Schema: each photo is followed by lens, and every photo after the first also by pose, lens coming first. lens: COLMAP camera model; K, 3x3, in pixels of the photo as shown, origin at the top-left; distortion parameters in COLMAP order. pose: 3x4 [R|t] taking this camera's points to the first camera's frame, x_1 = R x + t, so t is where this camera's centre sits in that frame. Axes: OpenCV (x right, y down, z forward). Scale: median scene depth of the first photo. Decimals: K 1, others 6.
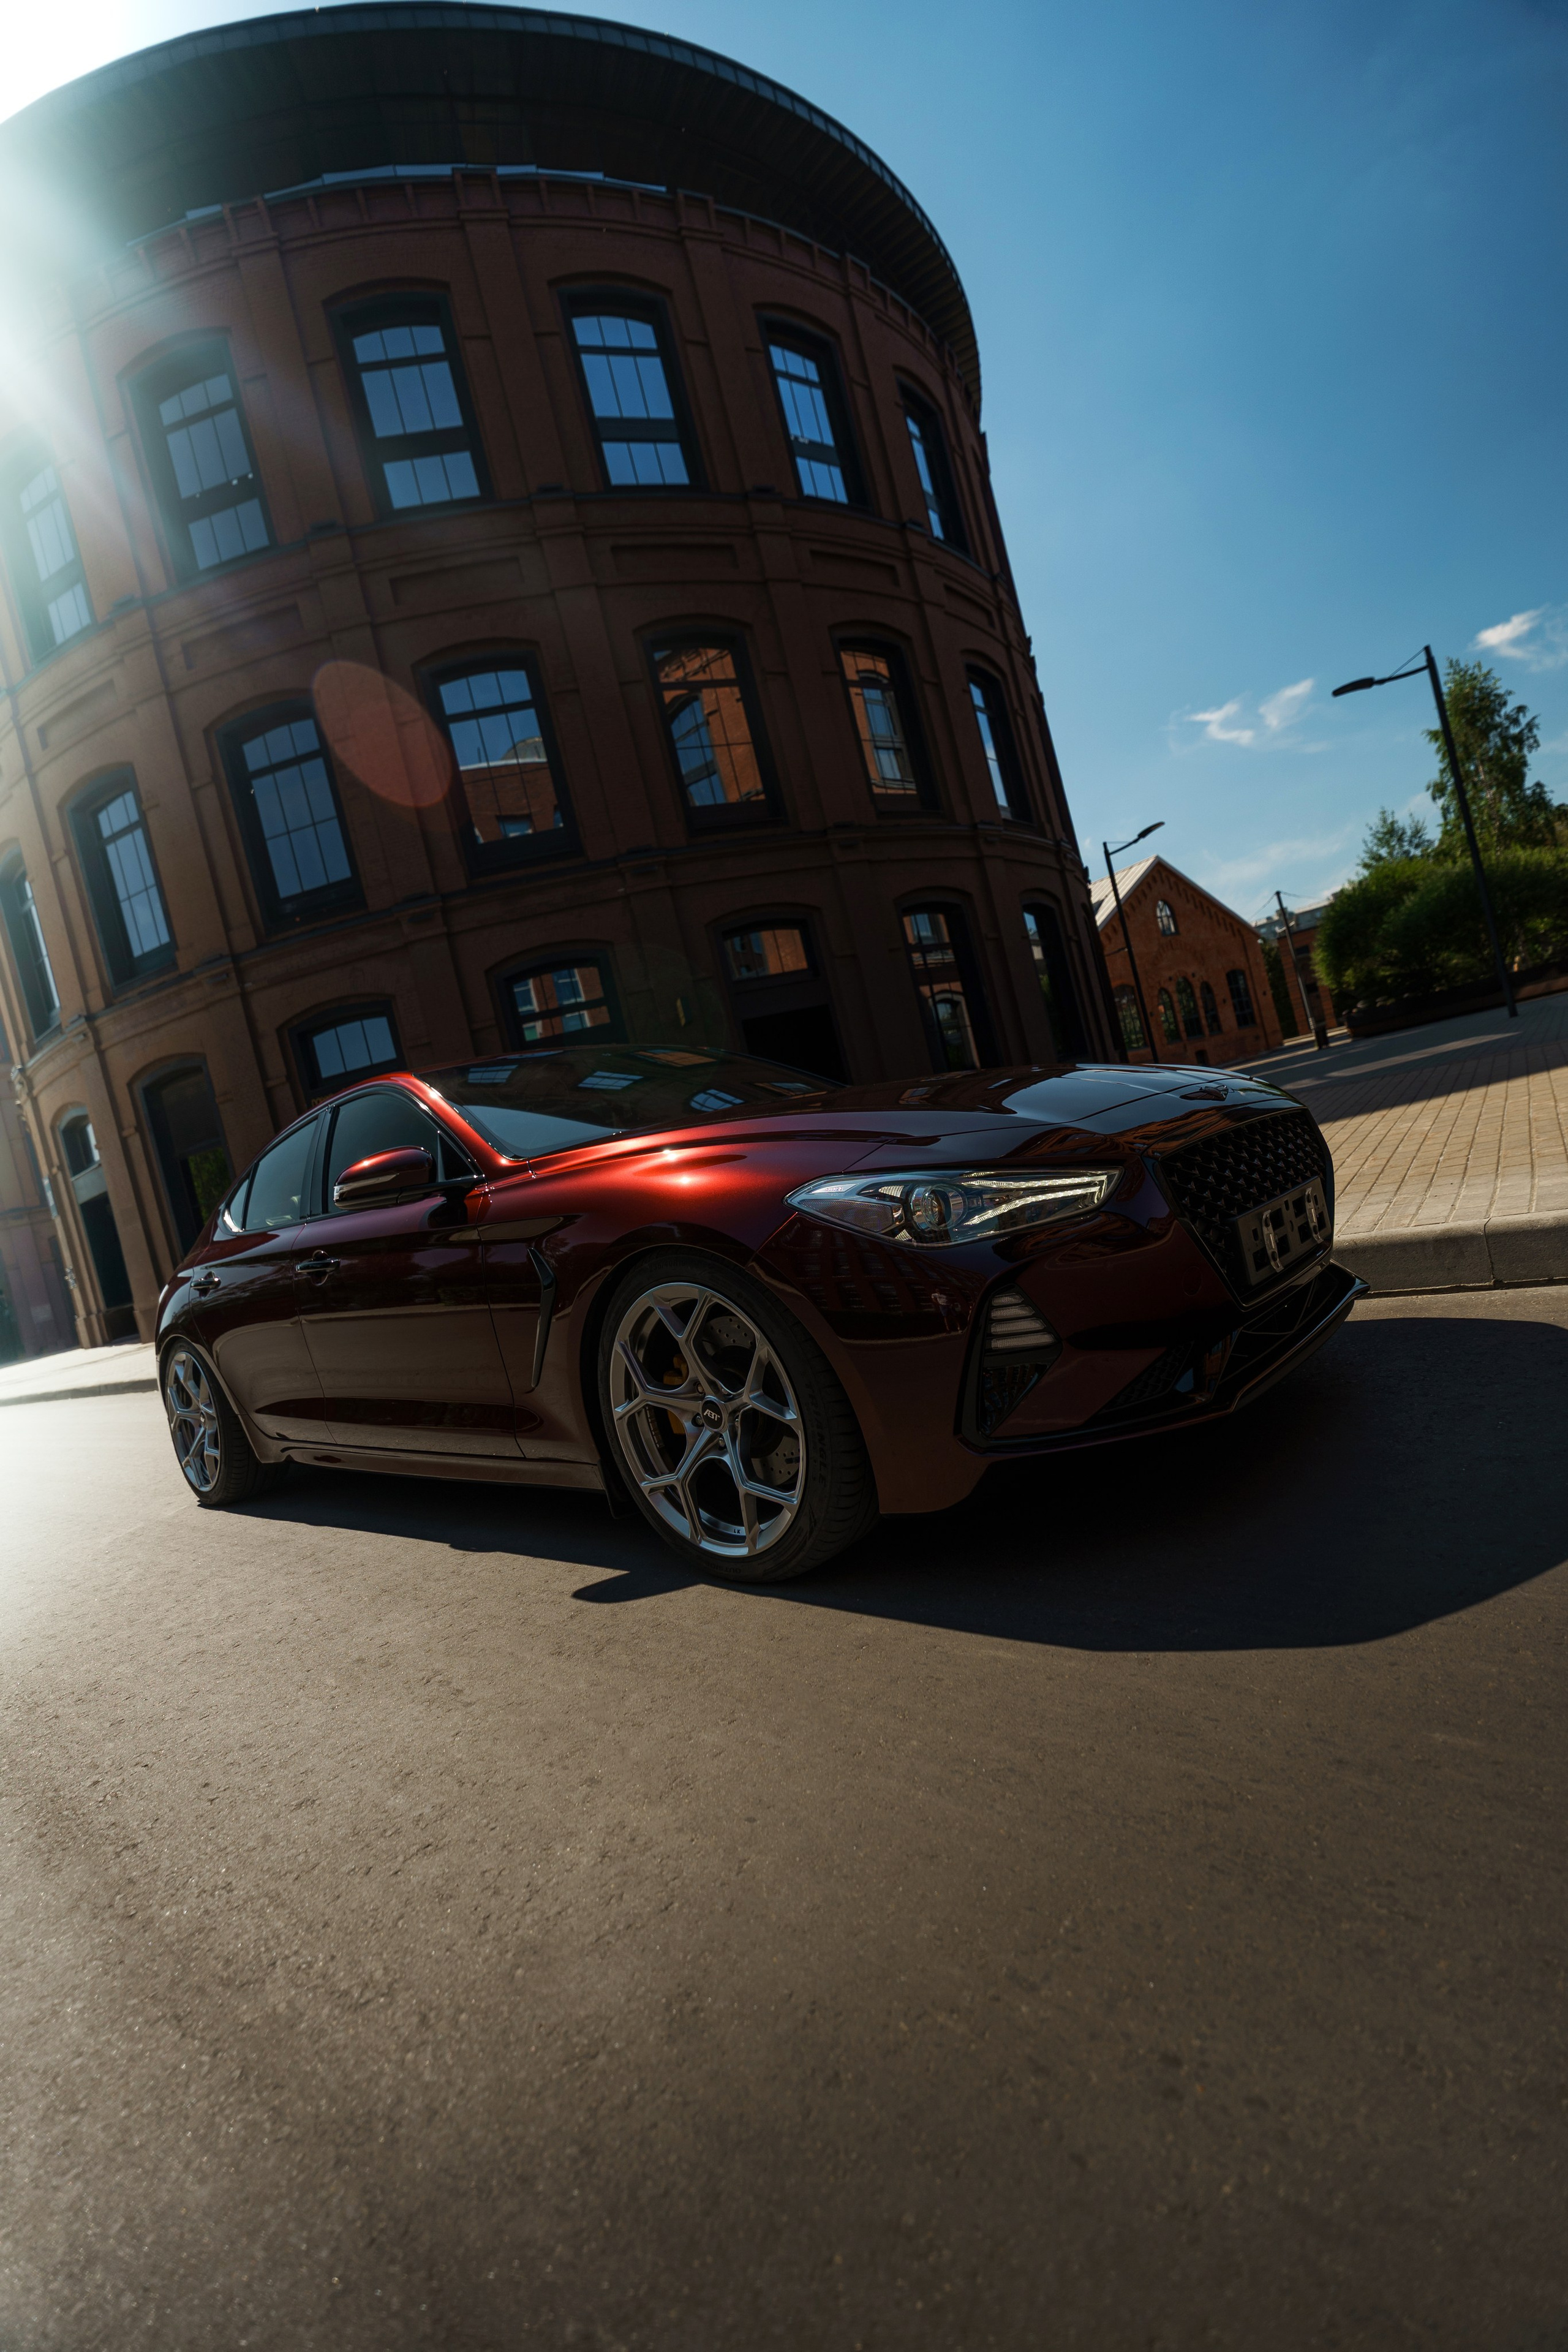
lens RADIAL K [[1067.9, 0, 780.0], [0, 1067.9, 1172.0], [0, 0, 1]] dist [-0.001052, -0.000036]
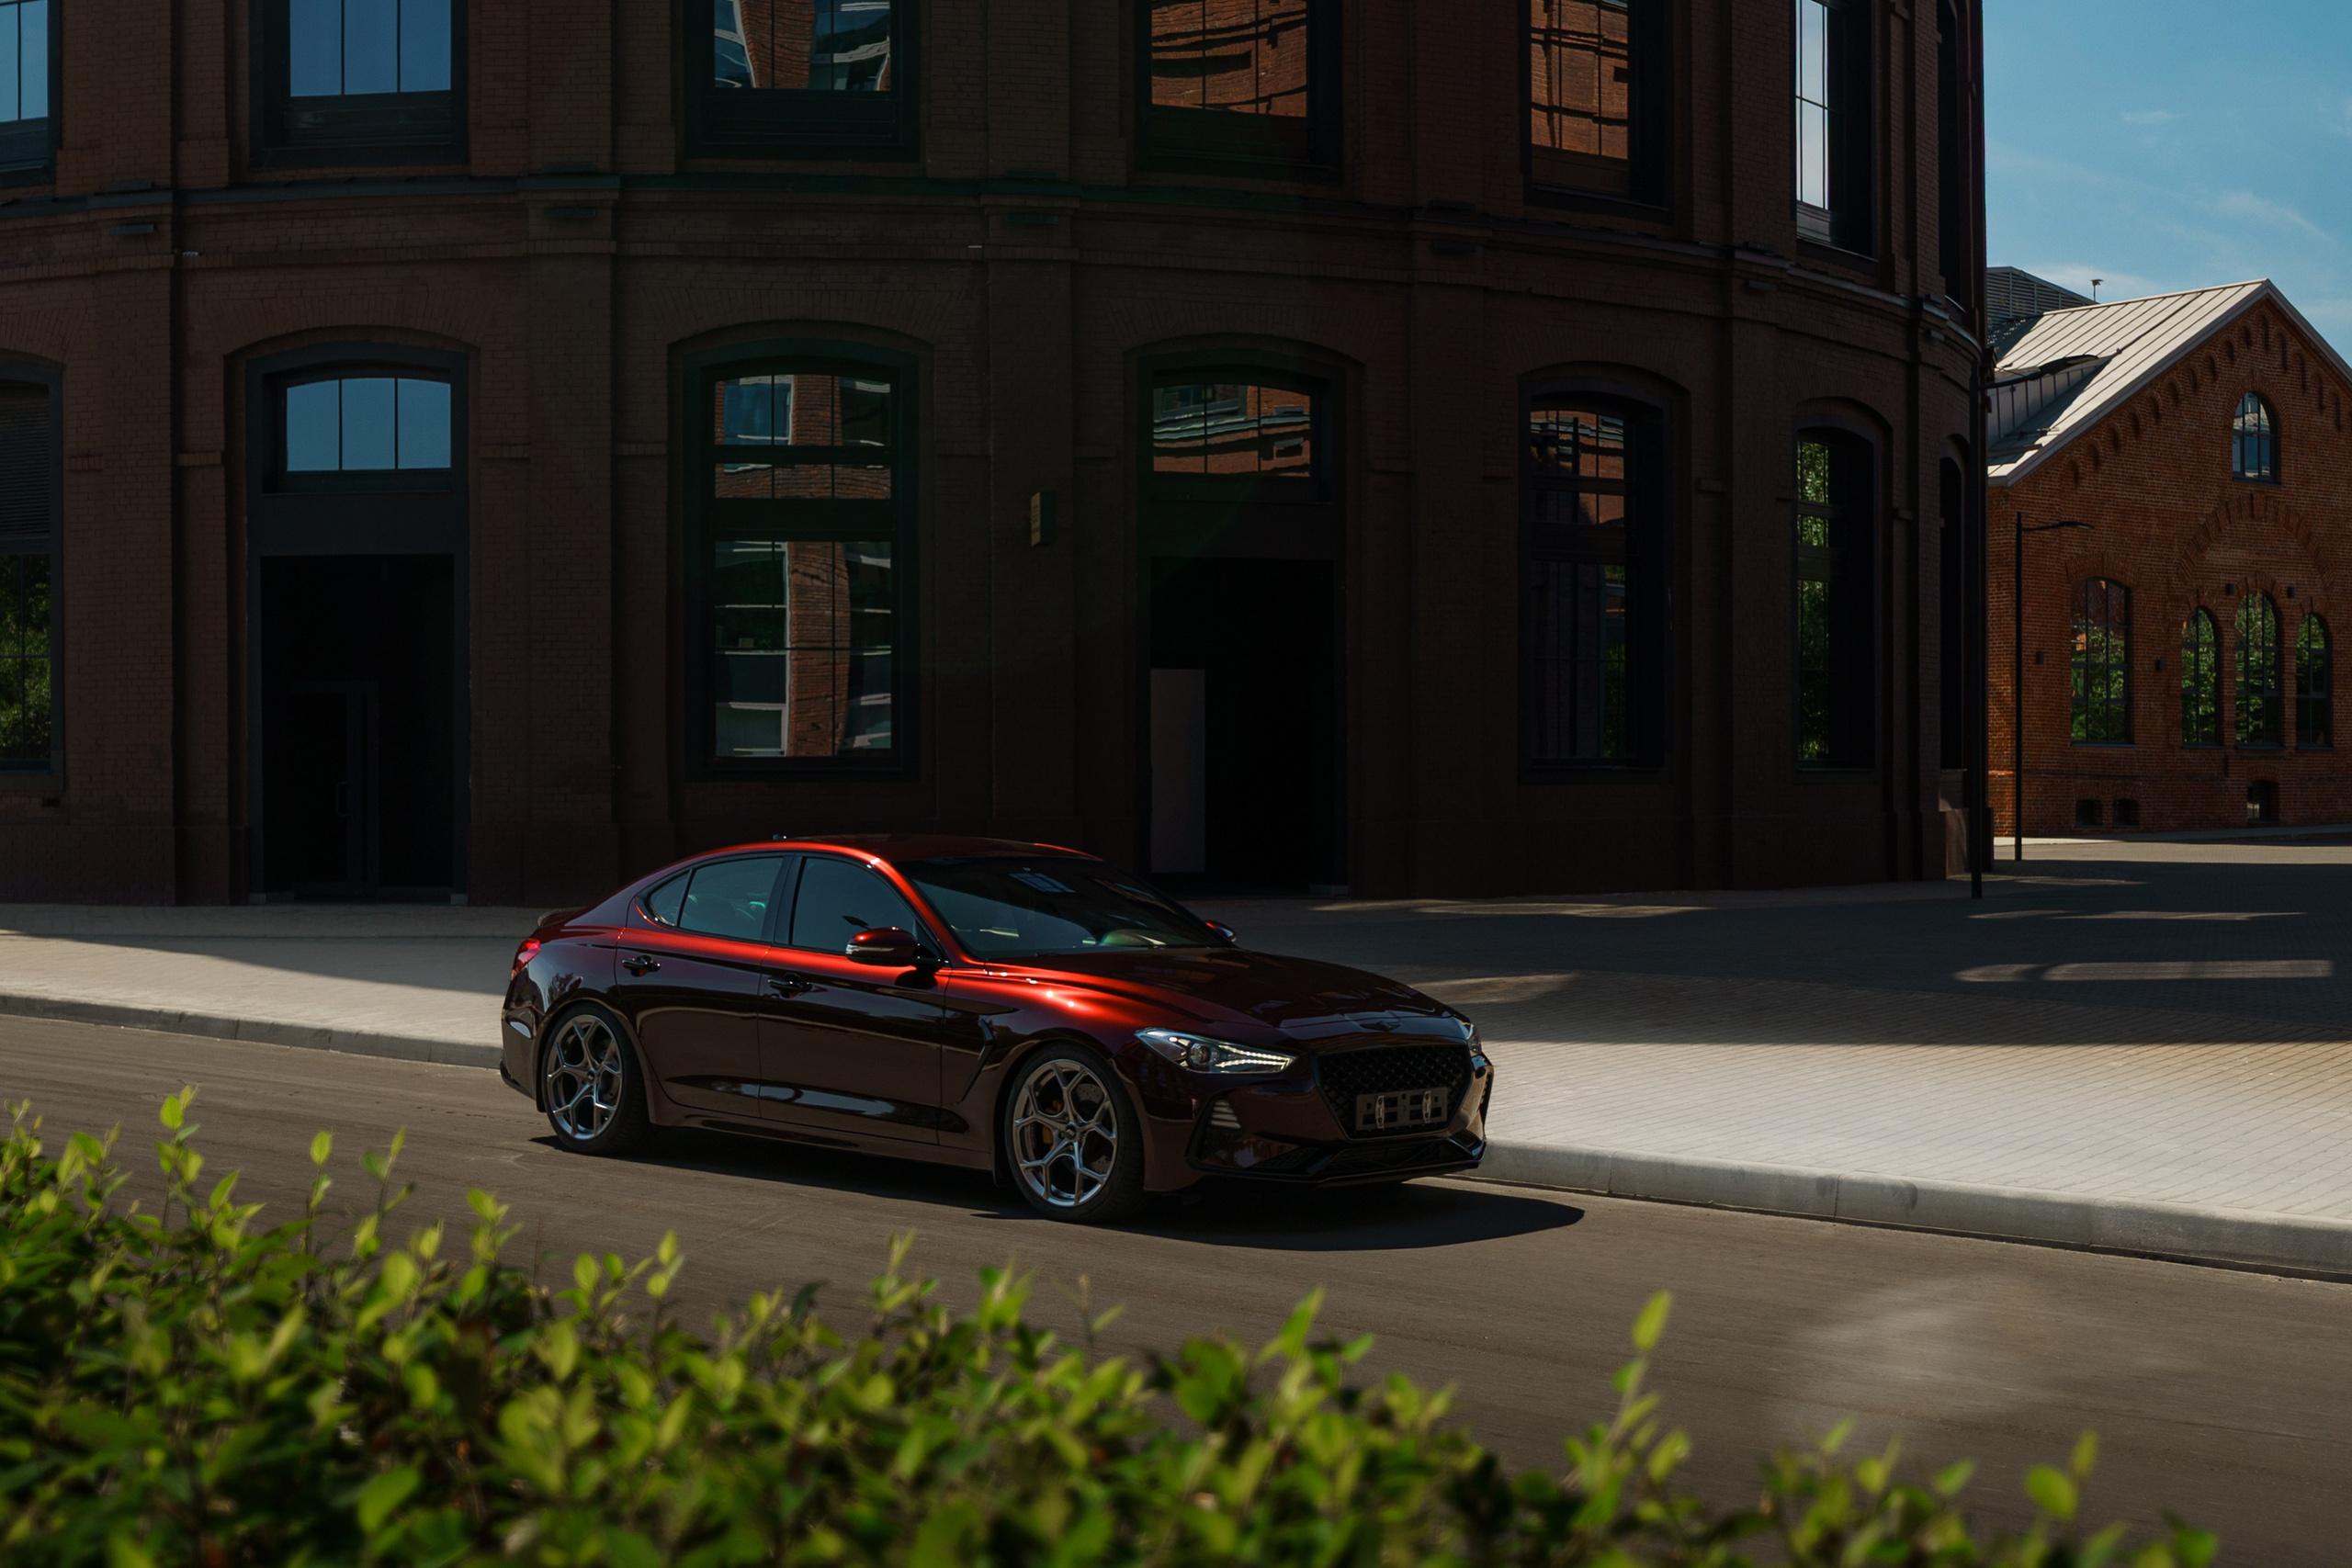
lens RADIAL K [[2873.0, 0, 1177.2], [0, 2873.0, 788.1], [0, 0, 1]] dist [-0.012993, 0.000000]
pose [[0.972470, 0.233019, 0.002208, -0.002693], [-0.232981, 0.972418, -0.011105, -0.028203], [-0.004735, 0.010285, 0.999936, -0.326812]]
